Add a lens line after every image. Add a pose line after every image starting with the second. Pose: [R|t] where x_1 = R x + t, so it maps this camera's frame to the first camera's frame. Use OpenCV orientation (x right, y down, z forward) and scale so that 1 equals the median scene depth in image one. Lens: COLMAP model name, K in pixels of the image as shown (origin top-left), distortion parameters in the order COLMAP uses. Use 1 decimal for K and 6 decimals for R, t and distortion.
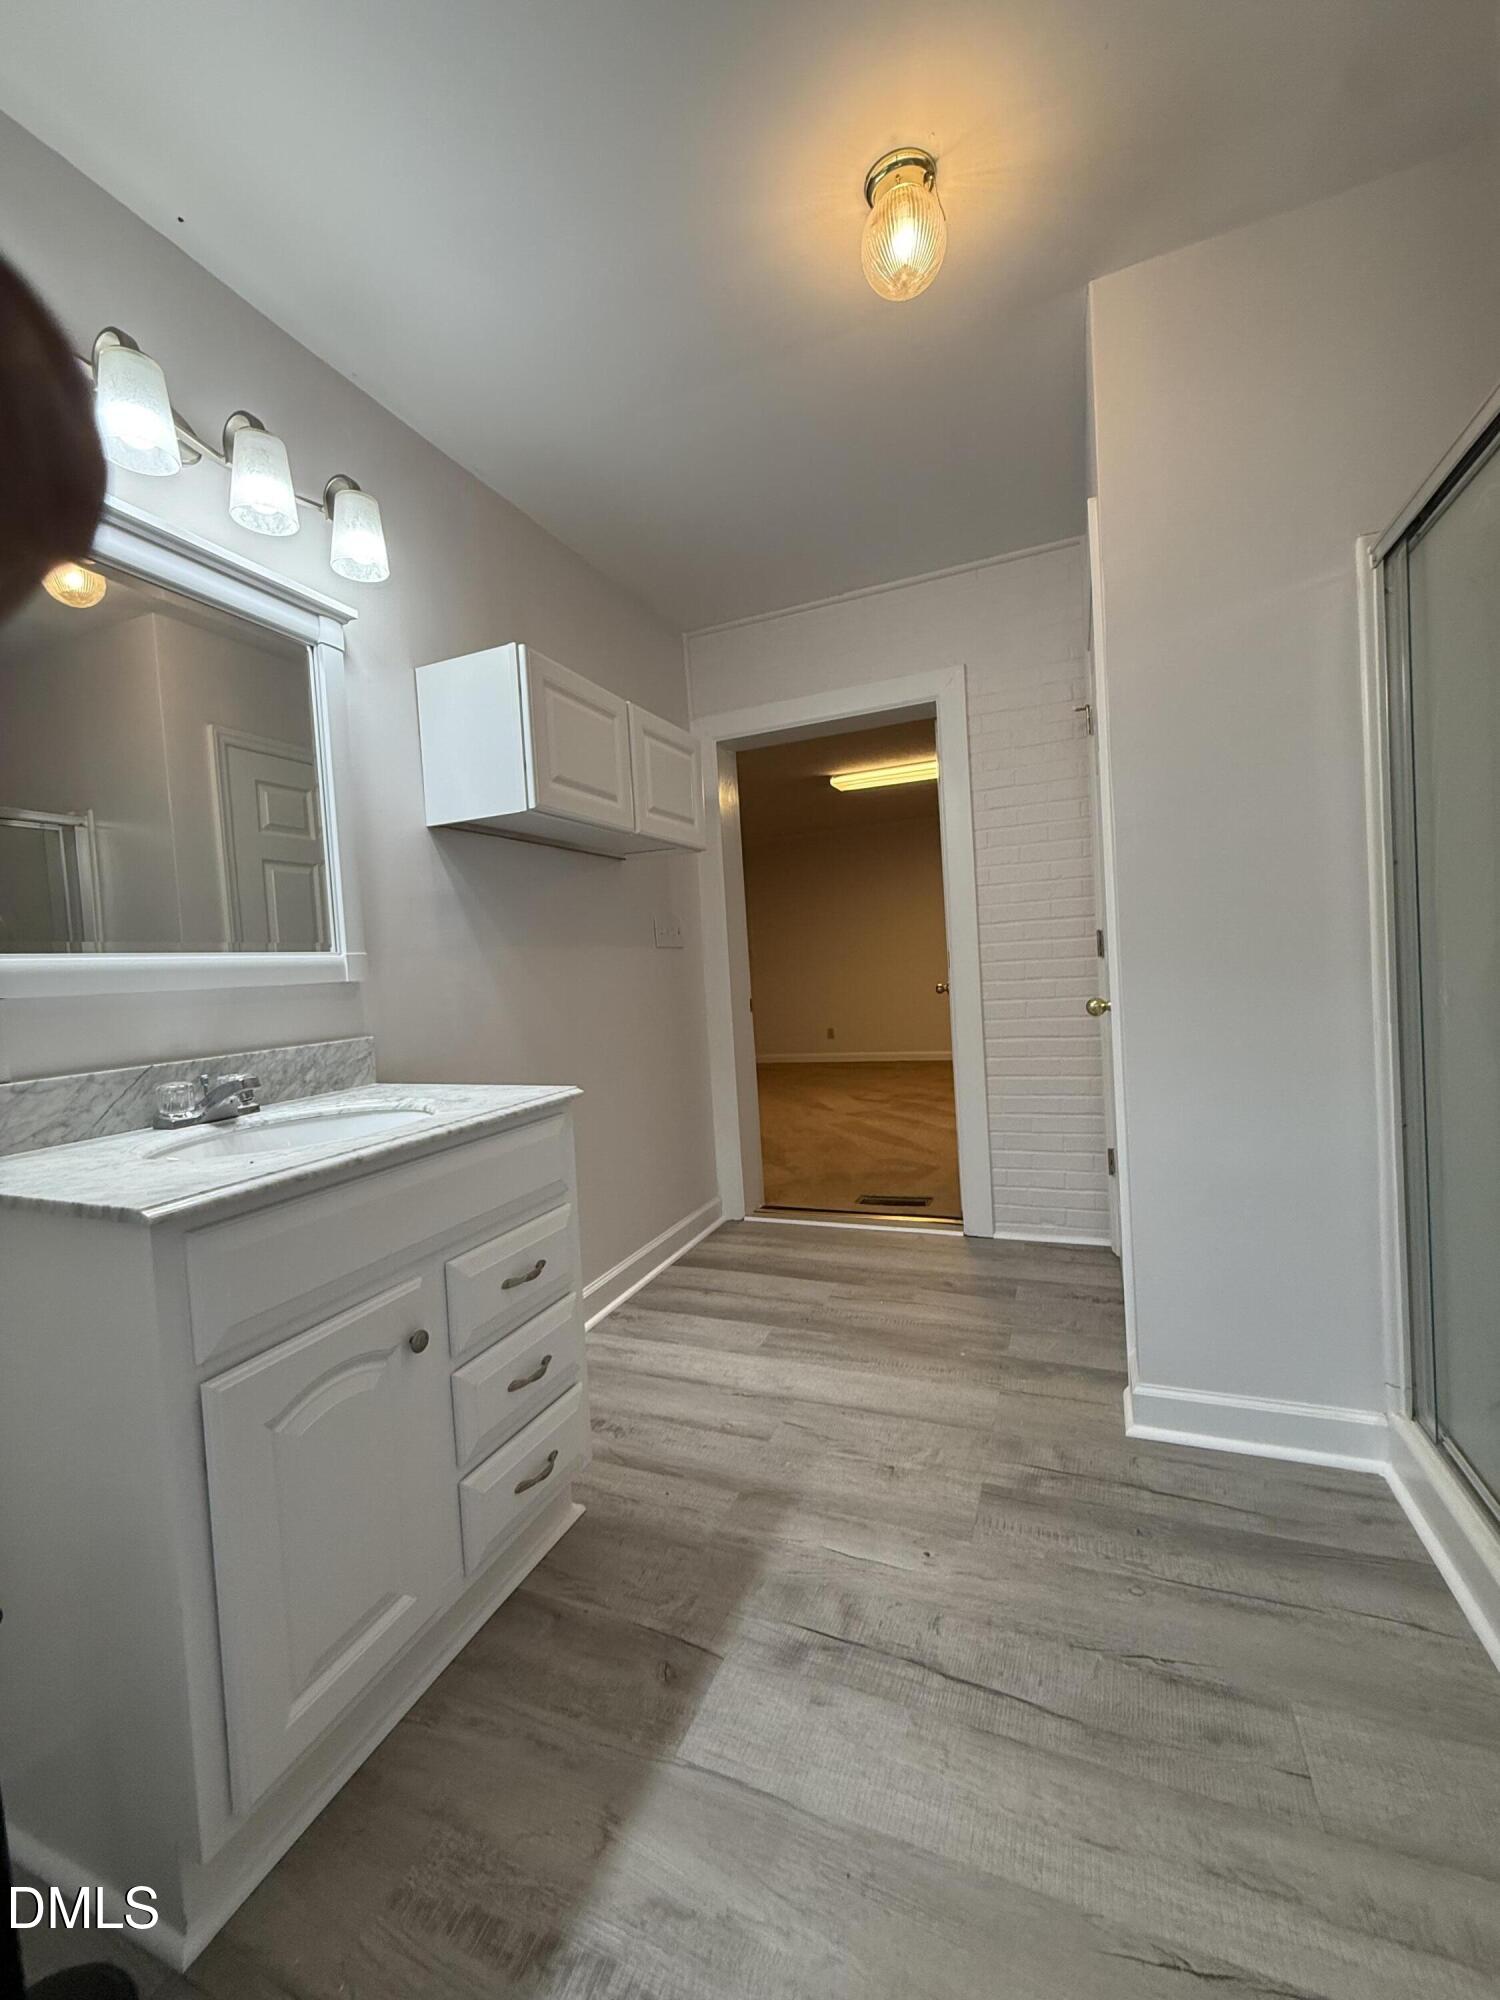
lens RADIAL K [[797.6, 0, 749.6], [0, 797.6, 994.4], [0, 0, 1]] dist [-0.000195, -0.000203]
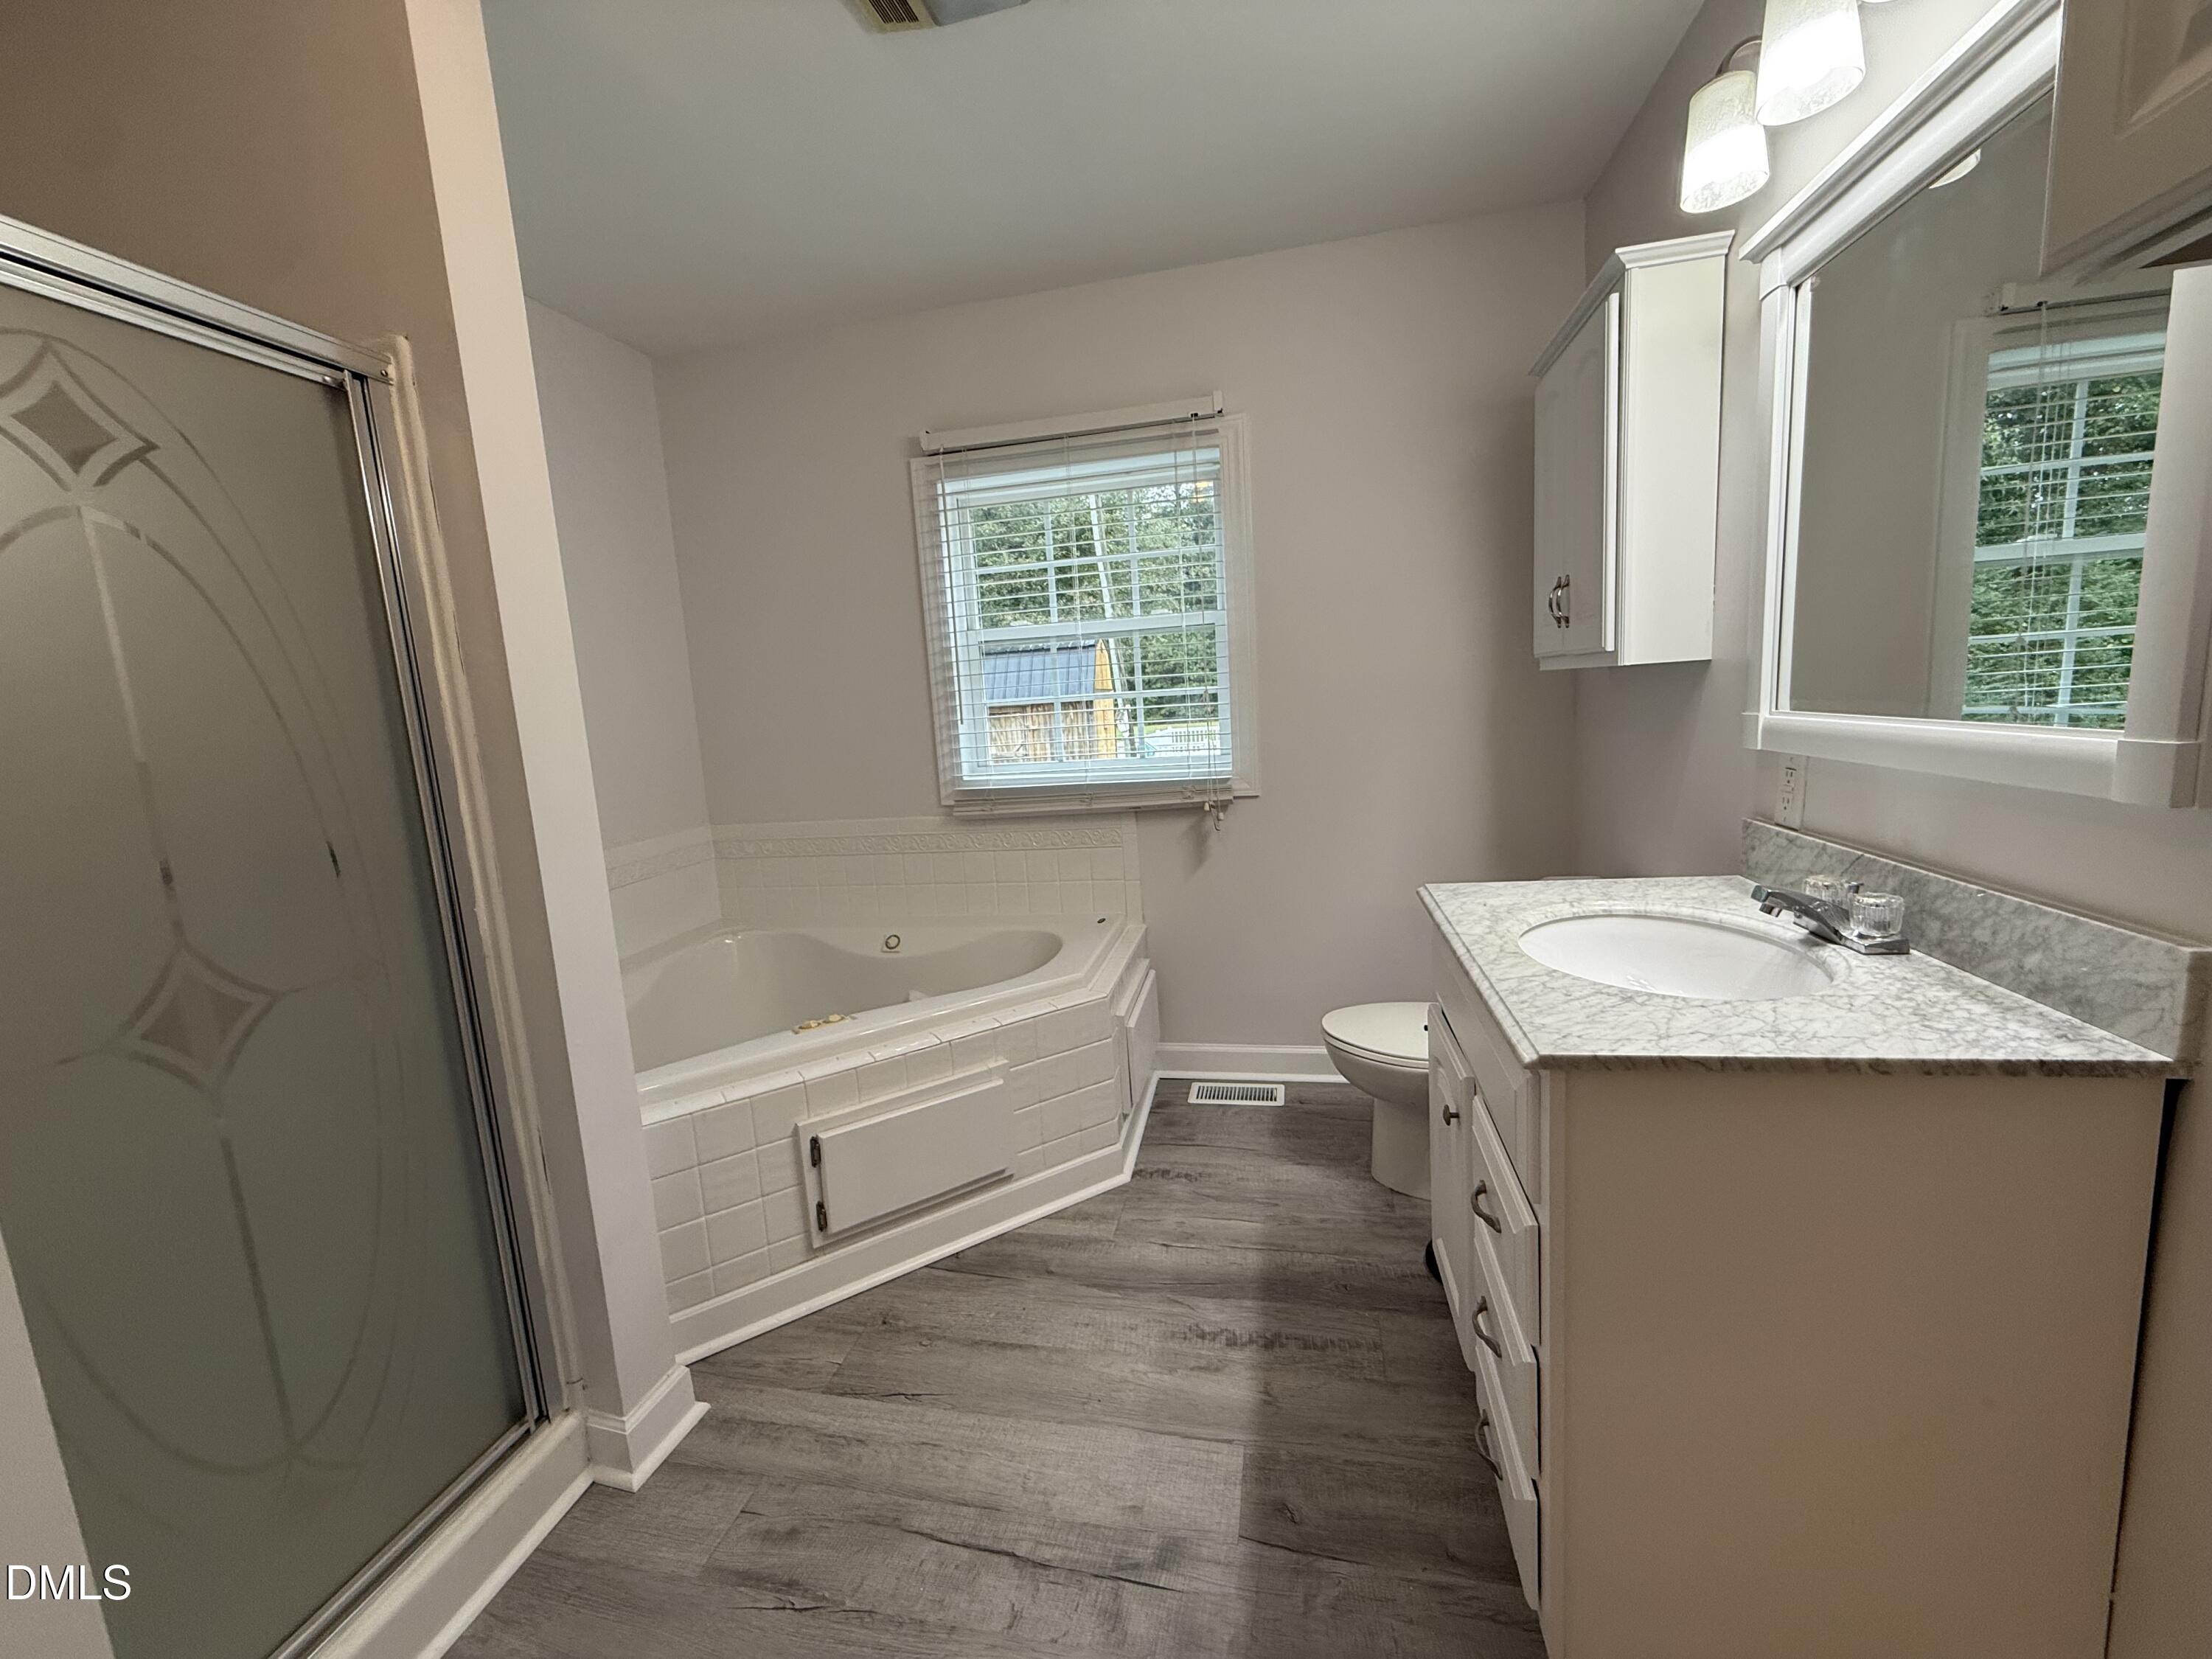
lens RADIAL K [[882.2, 0, 1098.9], [0, 882.2, 831.6], [0, 0, 1]] dist [-0.000195, -0.000203]
pose [[-0.976102, 0.149608, -0.157612, 0.167596], [0.117563, 0.973529, 0.196013, -0.212908], [0.182765, 0.172799, -0.967852, 1.802196]]
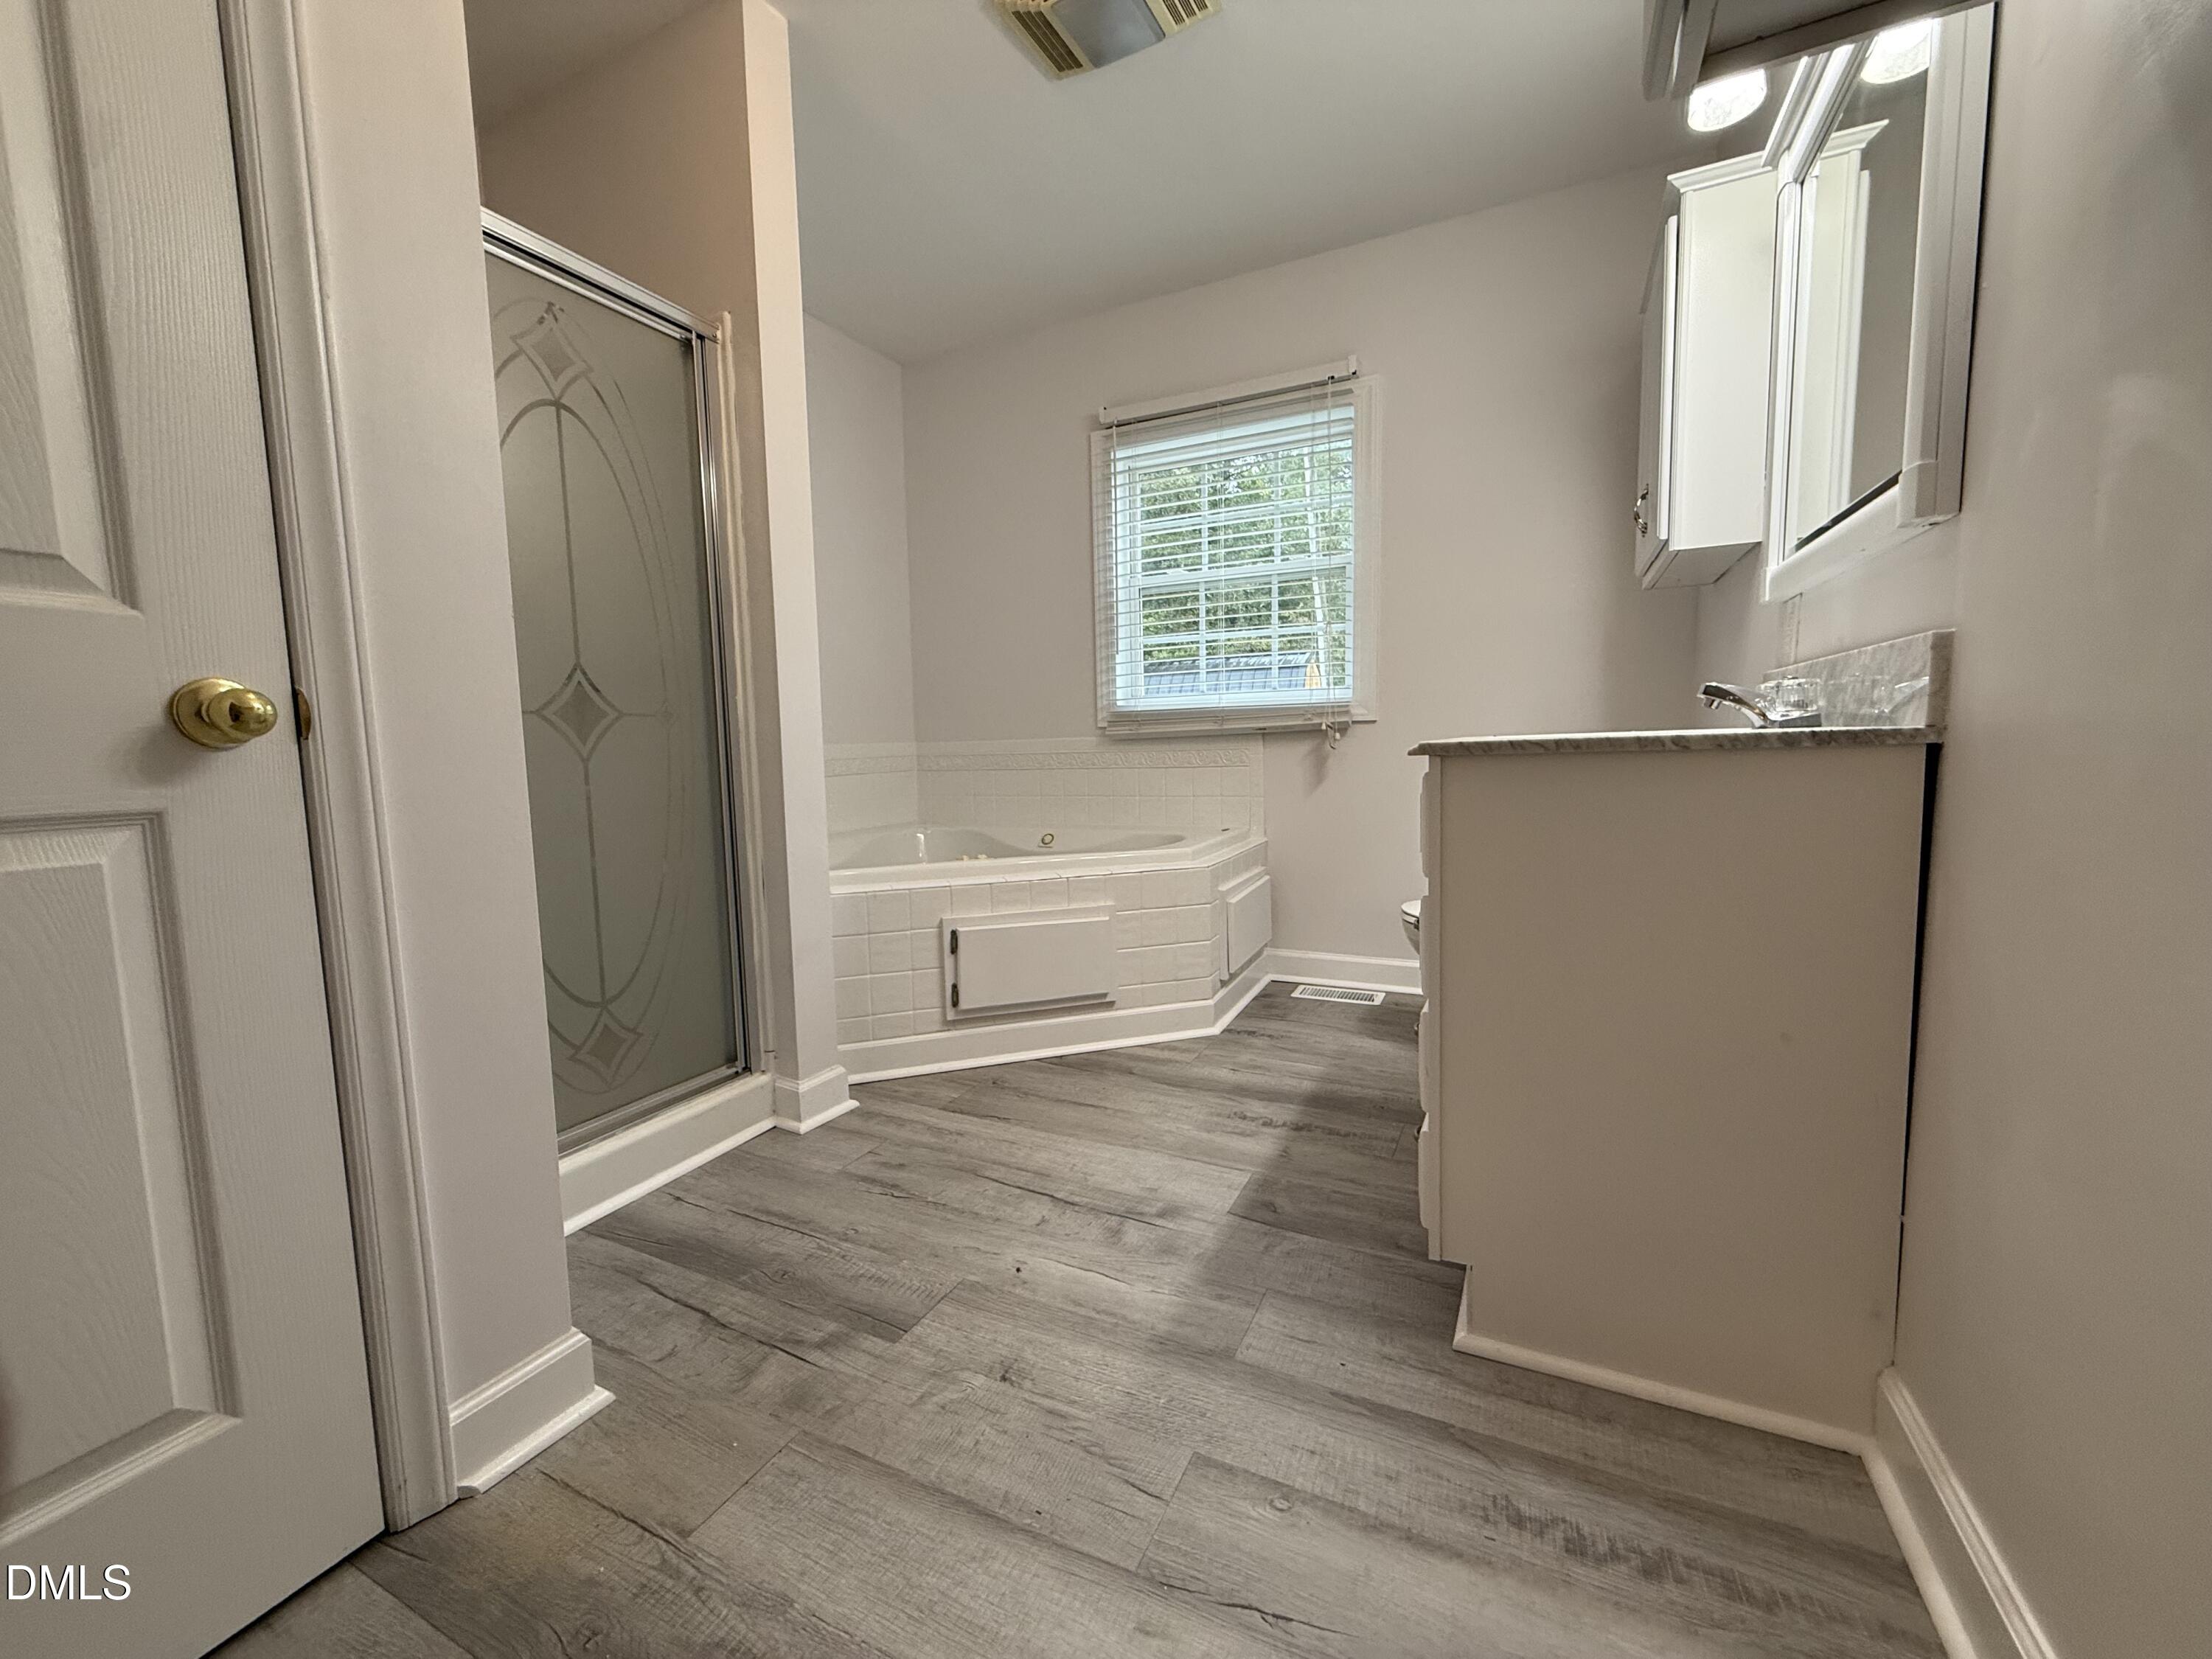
lens RADIAL K [[882.2, 0, 1098.7], [0, 882.2, 831.7], [0, 0, 1]] dist [-0.000195, -0.000203]
pose [[-0.993984, 0.078071, 0.076816, 0.012876], [0.087757, 0.987347, 0.132081, 0.080506], [-0.065532, 0.138027, -0.988258, 2.177930]]
